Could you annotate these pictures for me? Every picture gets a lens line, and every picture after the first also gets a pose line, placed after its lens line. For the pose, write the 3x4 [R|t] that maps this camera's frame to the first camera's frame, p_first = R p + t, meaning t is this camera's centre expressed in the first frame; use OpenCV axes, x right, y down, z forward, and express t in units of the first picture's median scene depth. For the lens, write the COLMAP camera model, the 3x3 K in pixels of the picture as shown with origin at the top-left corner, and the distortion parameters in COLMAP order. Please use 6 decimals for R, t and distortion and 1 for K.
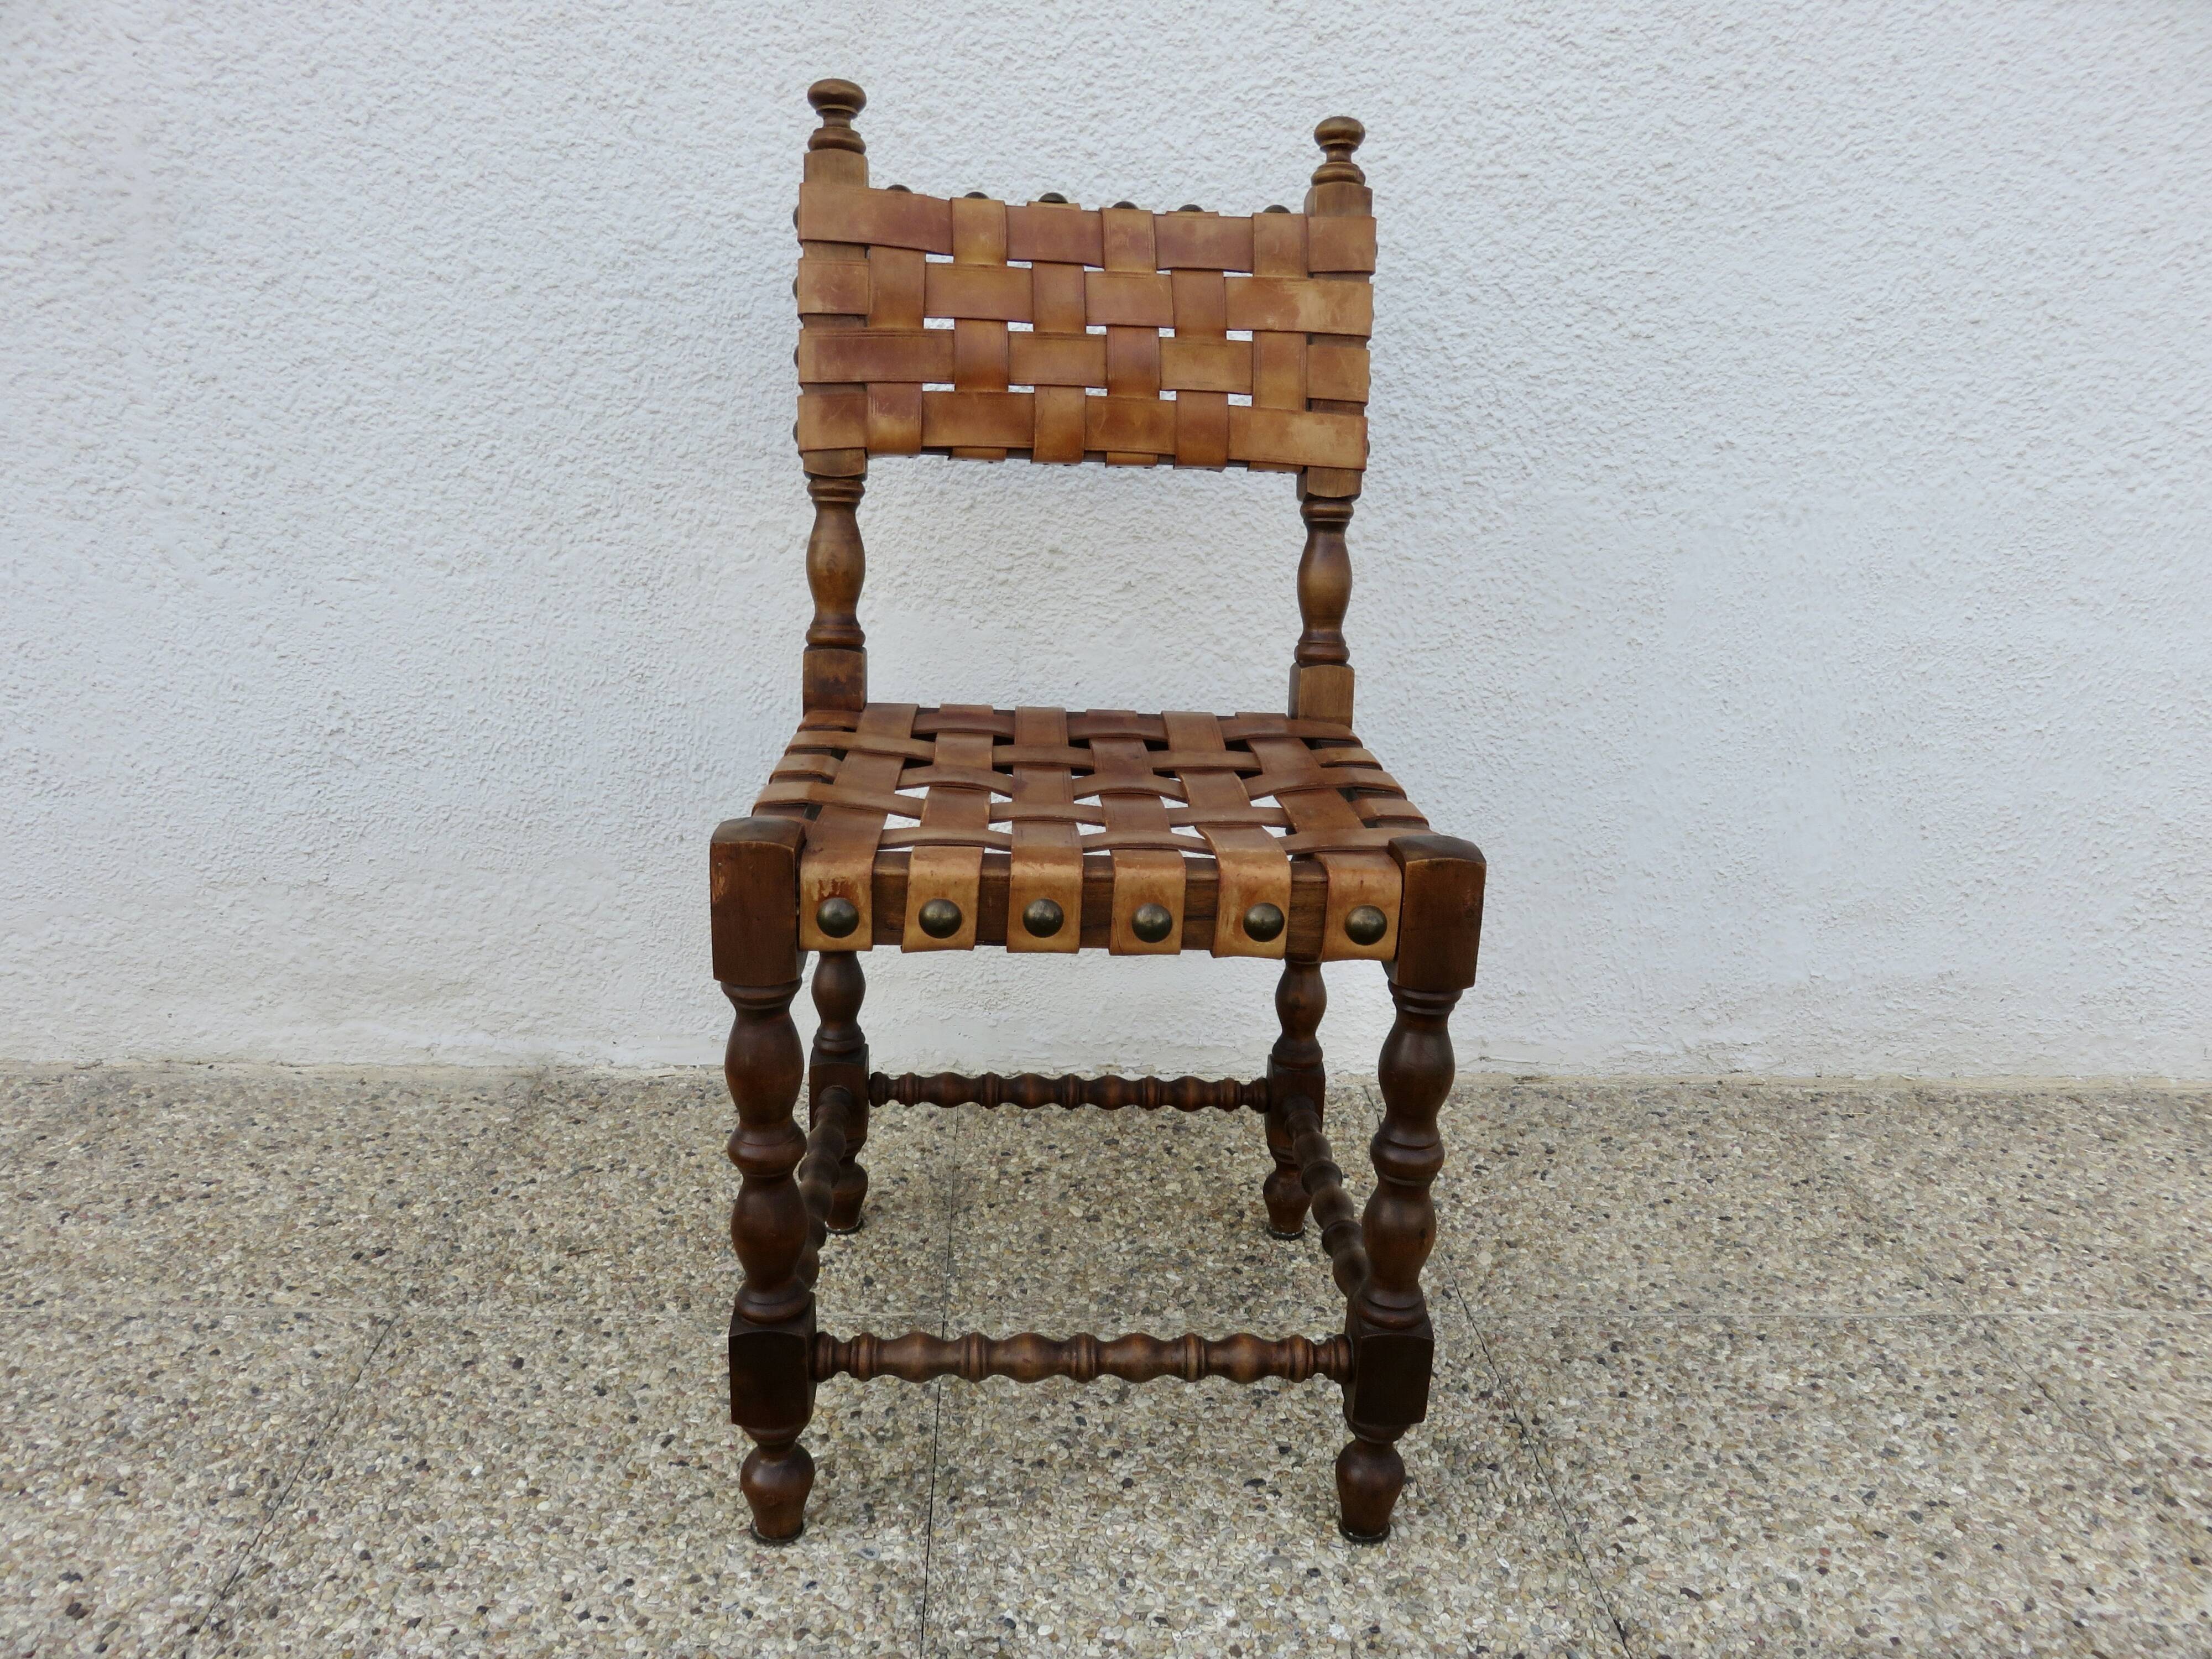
lens RADIAL K [[1663.2, 0, 1122.3], [0, 1663.2, 820.5], [0, 0, 1]] dist [-0.011728, 0.002660]
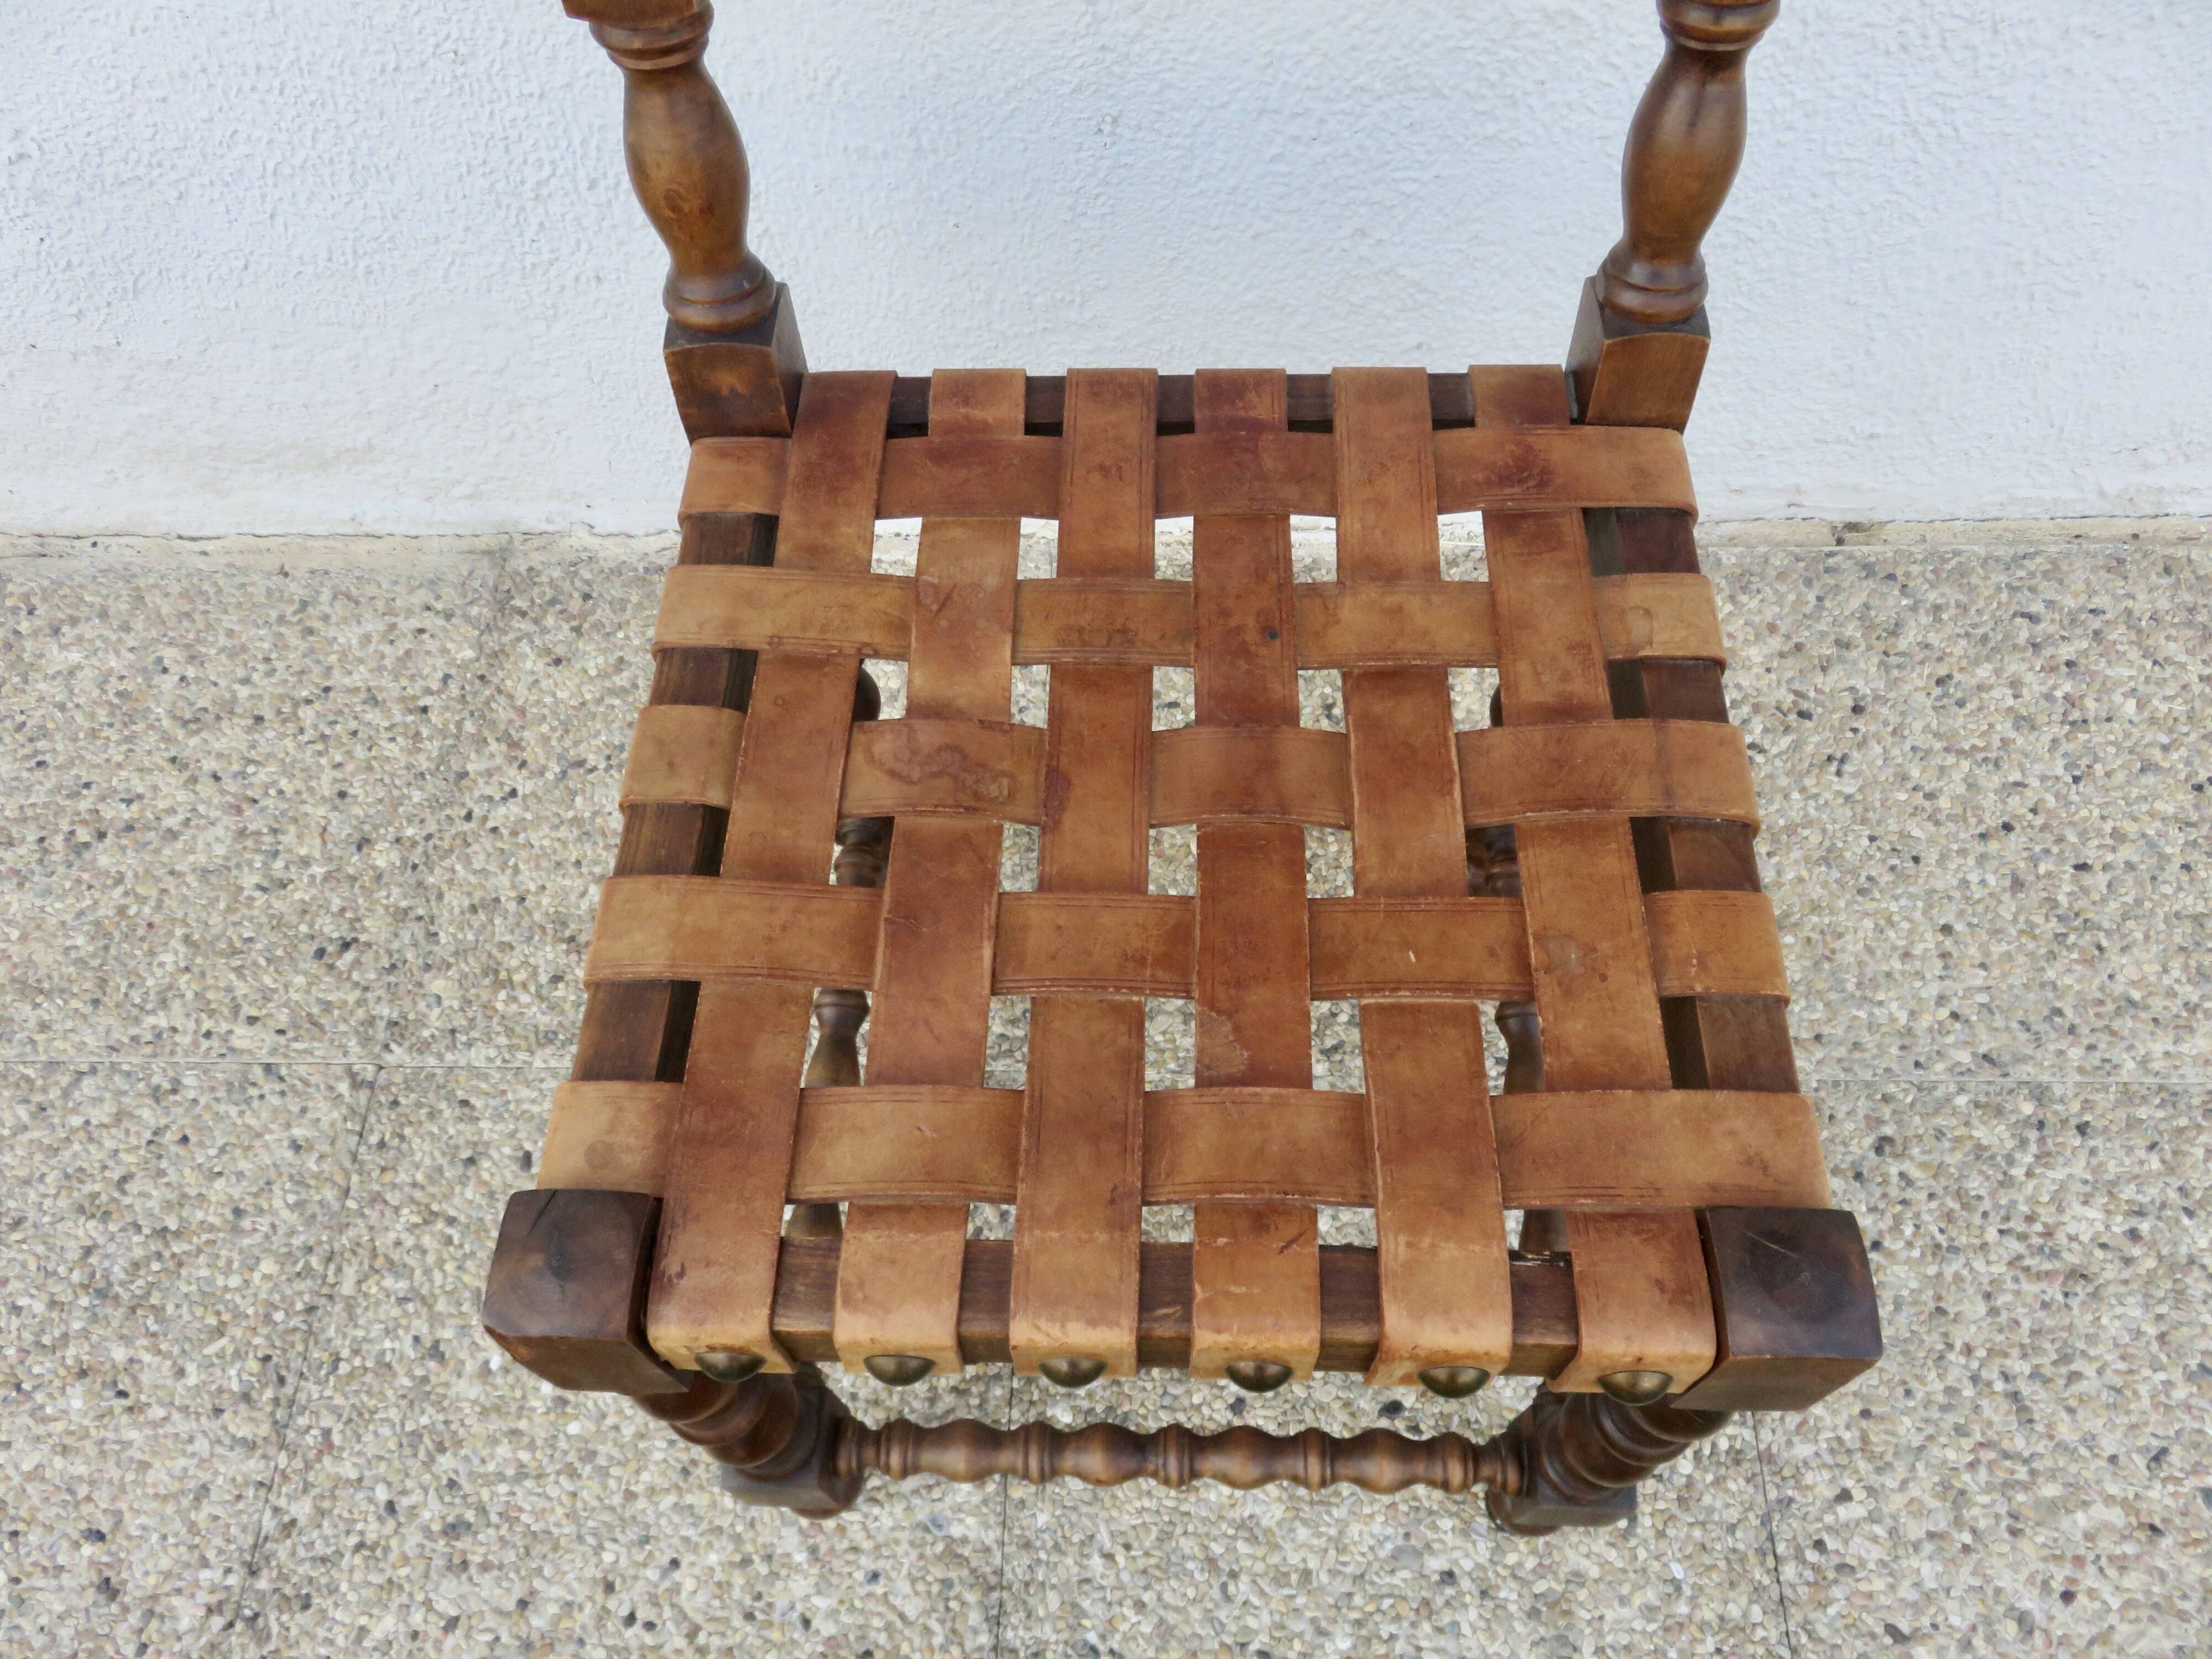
lens RADIAL K [[1663.2, 0, 1119.0], [0, 1663.2, 827.4], [0, 0, 1]] dist [-0.011728, 0.002660]
pose [[0.993934, 0.036537, -0.103729, 0.015083], [0.045296, 0.723475, 0.688863, -0.309150], [0.100214, -0.689383, 0.717432, 0.458520]]
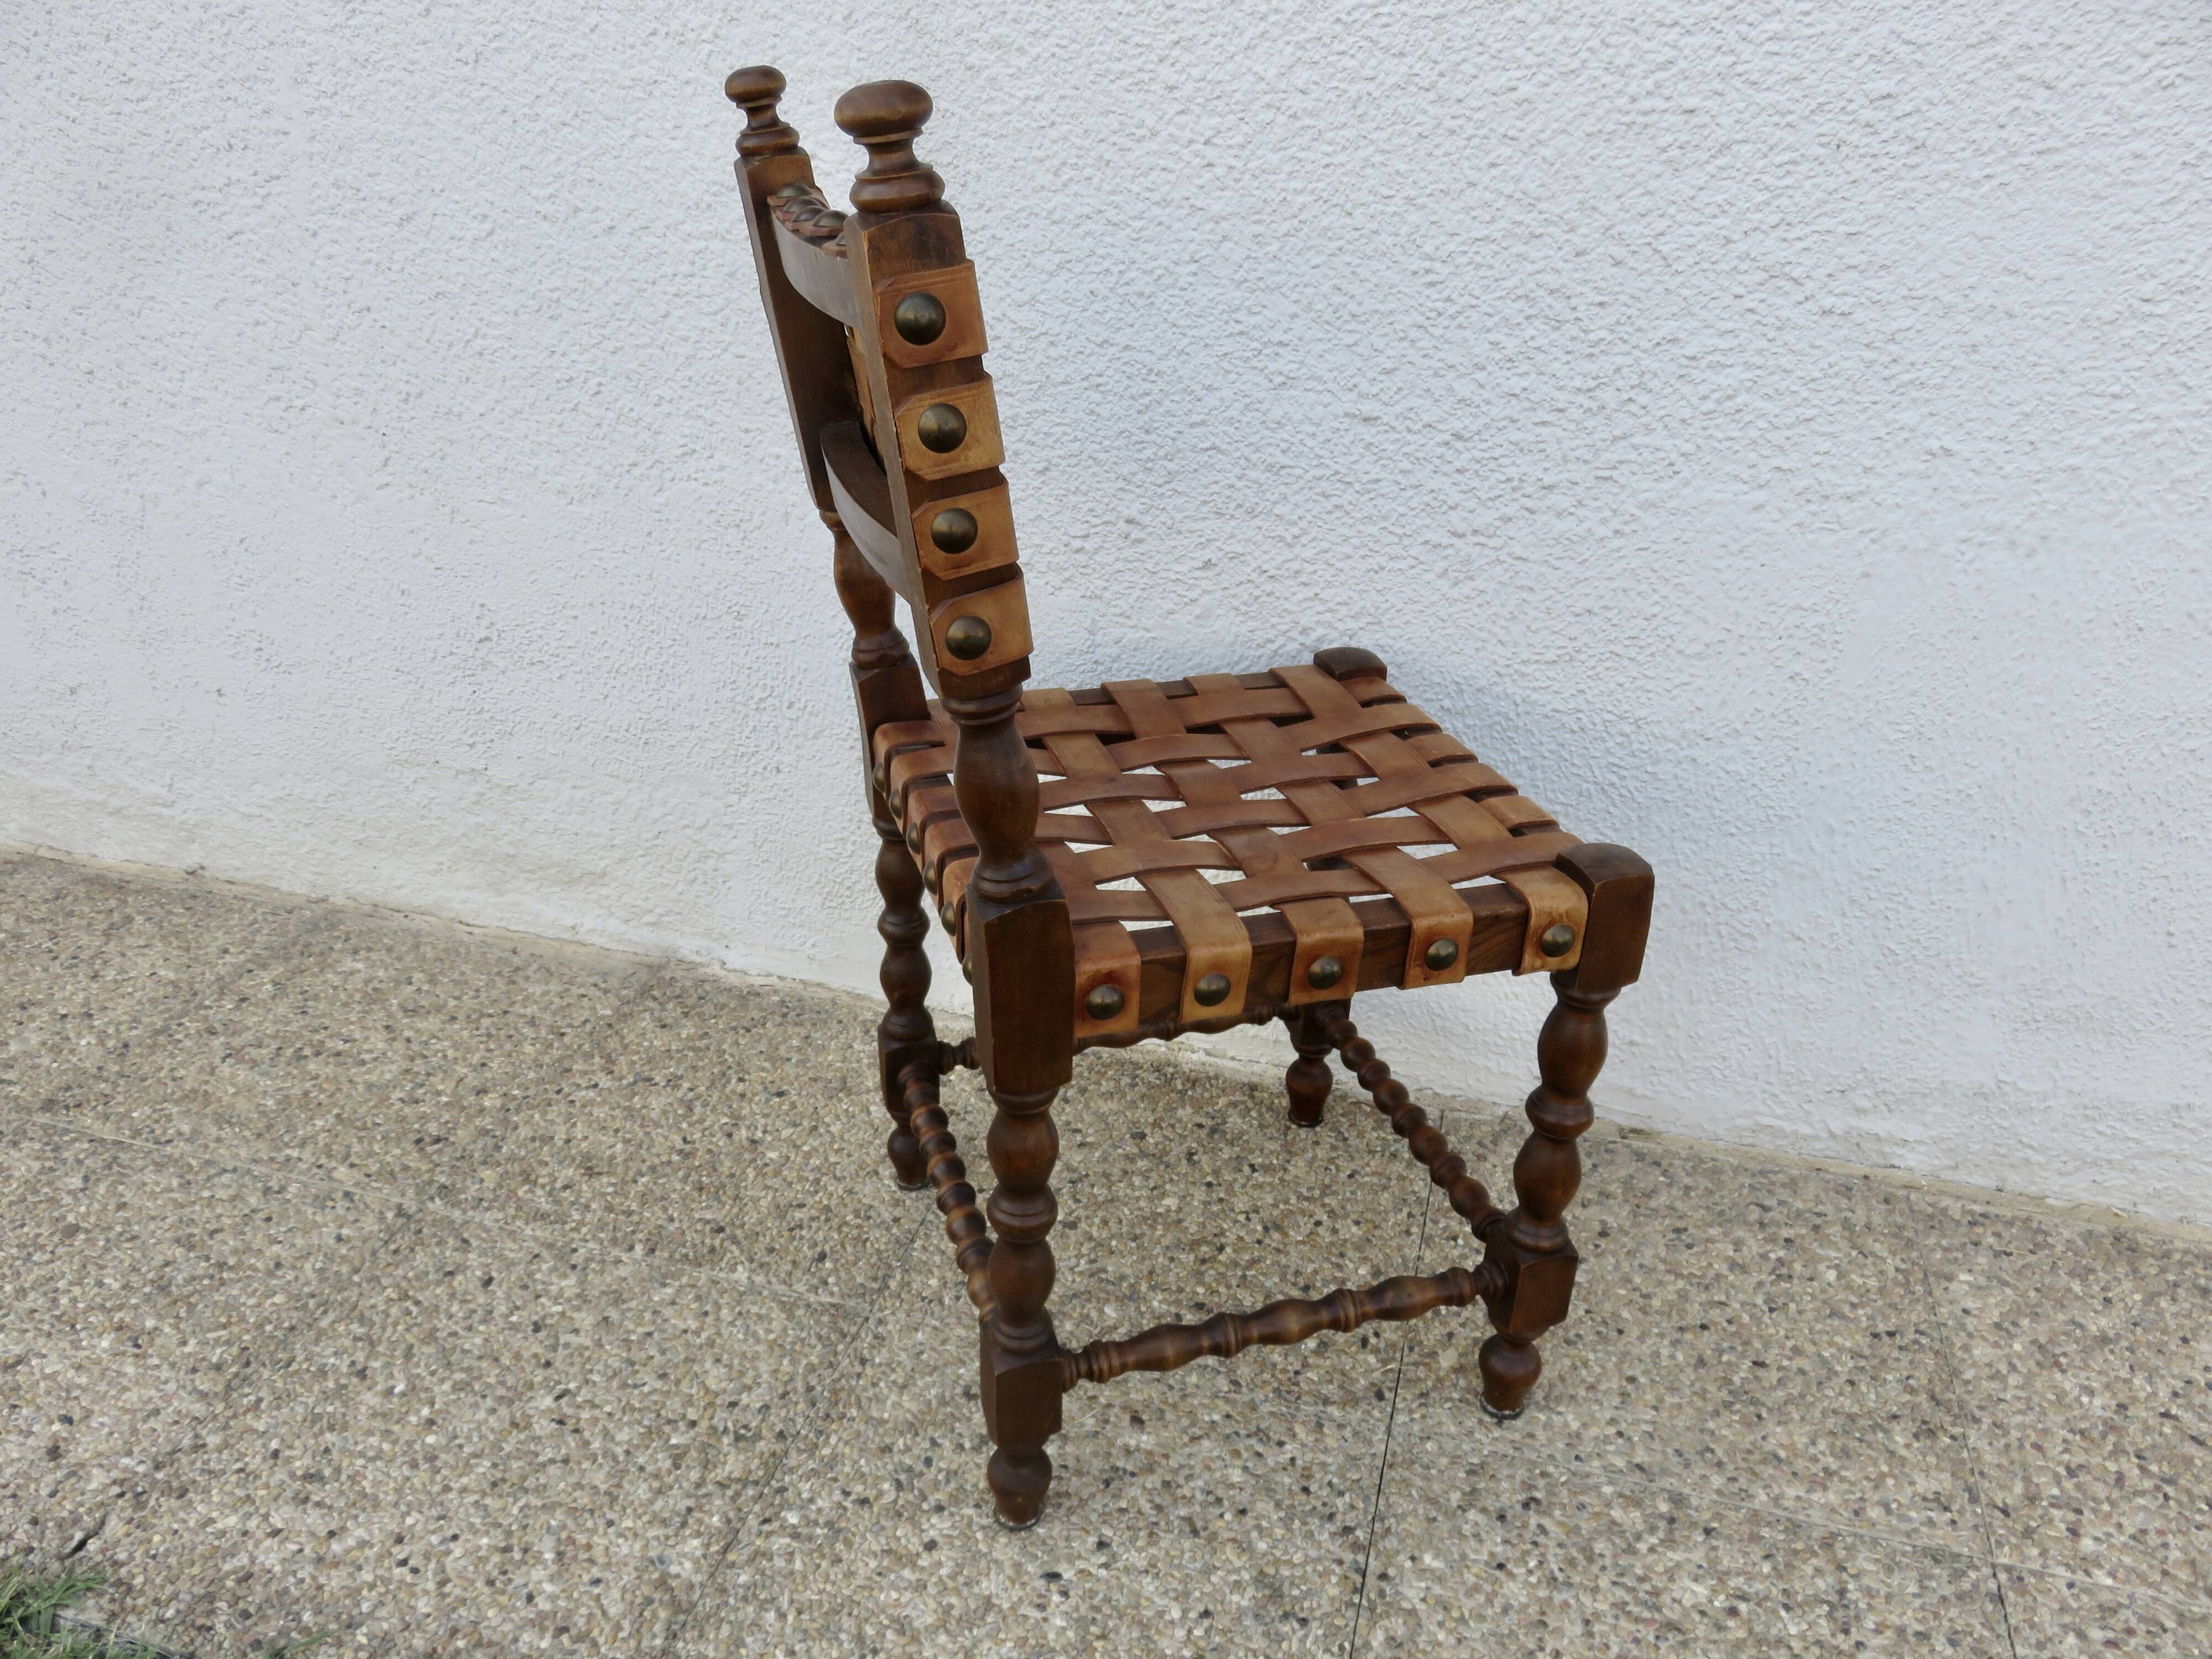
lens RADIAL K [[1663.2, 0, 1122.2], [0, 1663.2, 824.5], [0, 0, 1]] dist [-0.011728, 0.002660]
pose [[0.945922, 0.131502, -0.296544, 0.276610], [-0.084054, 0.982287, 0.167475, -0.165275], [0.313314, -0.133493, 0.940220, 0.110322]]
